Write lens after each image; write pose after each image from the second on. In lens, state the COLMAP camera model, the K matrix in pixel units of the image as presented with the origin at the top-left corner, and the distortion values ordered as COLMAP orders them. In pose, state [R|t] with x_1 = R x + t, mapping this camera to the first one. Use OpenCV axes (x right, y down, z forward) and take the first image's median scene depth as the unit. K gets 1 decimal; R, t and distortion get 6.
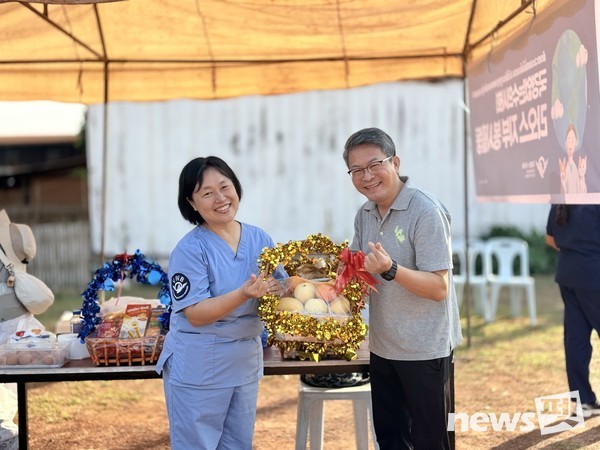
lens RADIAL K [[924.3, 0, 300.4], [0, 924.3, 224.9], [0, 0, 1]] dist [0.107781, 0.000000]
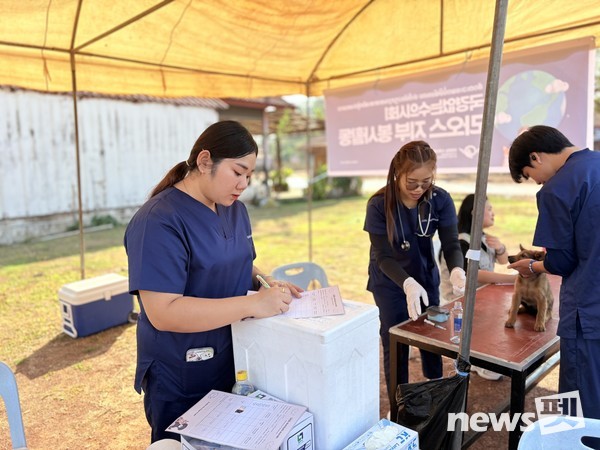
lens RADIAL K [[449.9, 0, 298.3], [0, 449.9, 226.3], [0, 0, 1]] dist [0.031957, -0.040345]
pose [[0.727278, -0.103389, 0.678511, -0.394236], [0.042331, 0.993464, 0.106006, -0.018916], [-0.685036, -0.048374, 0.726901, 0.424288]]
